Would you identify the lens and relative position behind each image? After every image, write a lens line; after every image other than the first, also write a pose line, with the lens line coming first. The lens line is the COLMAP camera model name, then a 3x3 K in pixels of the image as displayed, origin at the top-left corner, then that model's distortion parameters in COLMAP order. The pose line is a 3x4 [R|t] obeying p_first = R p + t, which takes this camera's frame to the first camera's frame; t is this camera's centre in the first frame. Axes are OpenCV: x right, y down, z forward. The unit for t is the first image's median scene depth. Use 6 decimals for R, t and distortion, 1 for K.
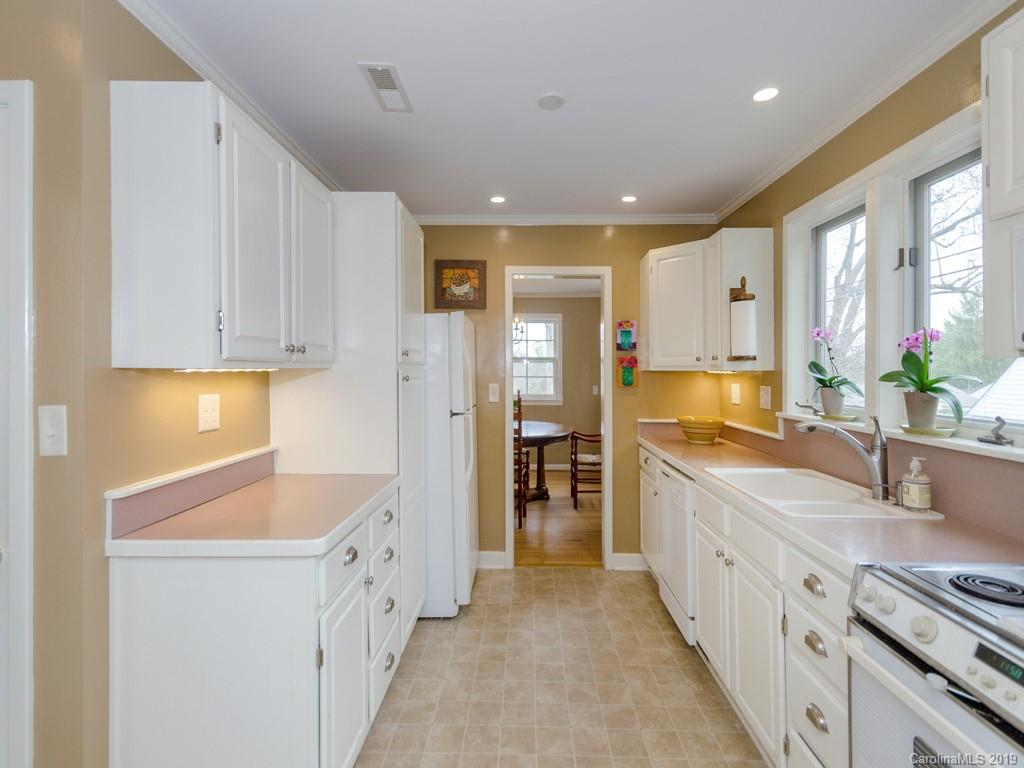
lens RADIAL K [[492.0, 0, 523.1], [0, 492.0, 363.7], [0, 0, 1]] dist [0.005106, 0.000613]
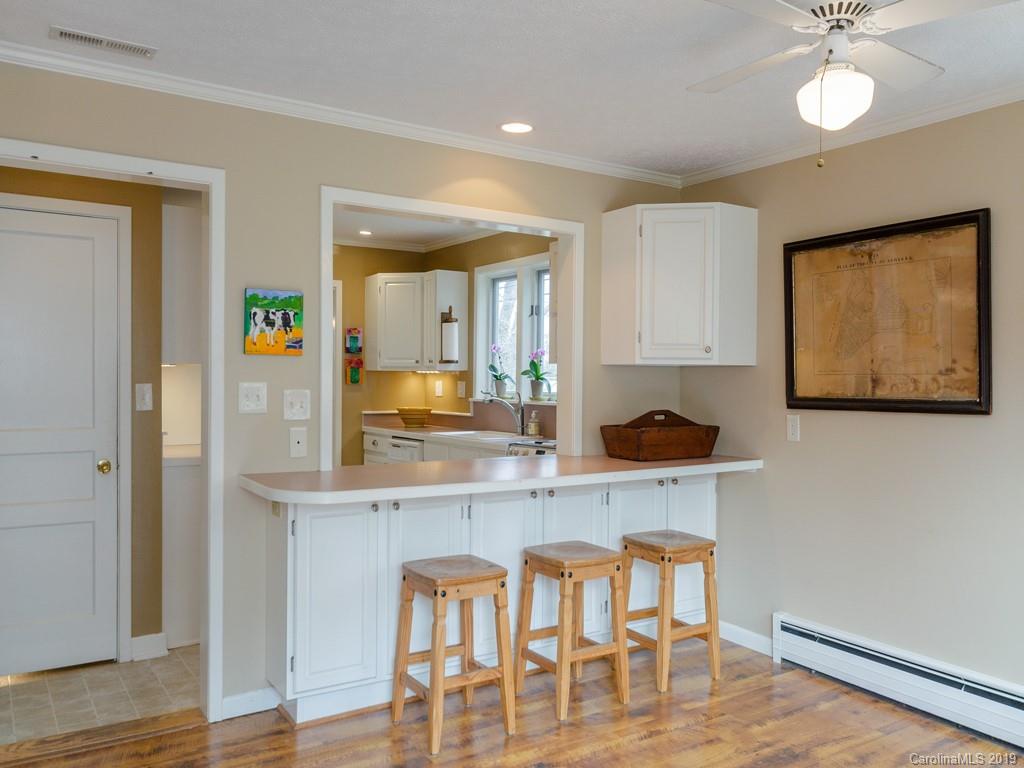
lens RADIAL K [[829.3, 0, 522.9], [0, 829.3, 378.6], [0, 0, 1]] dist [0.008837, 0.000477]
pose [[0.835441, 0.001816, 0.549577, -0.801954], [-0.011041, 0.999848, 0.013480, 0.003937], [-0.549469, -0.017330, 0.835335, -1.302595]]
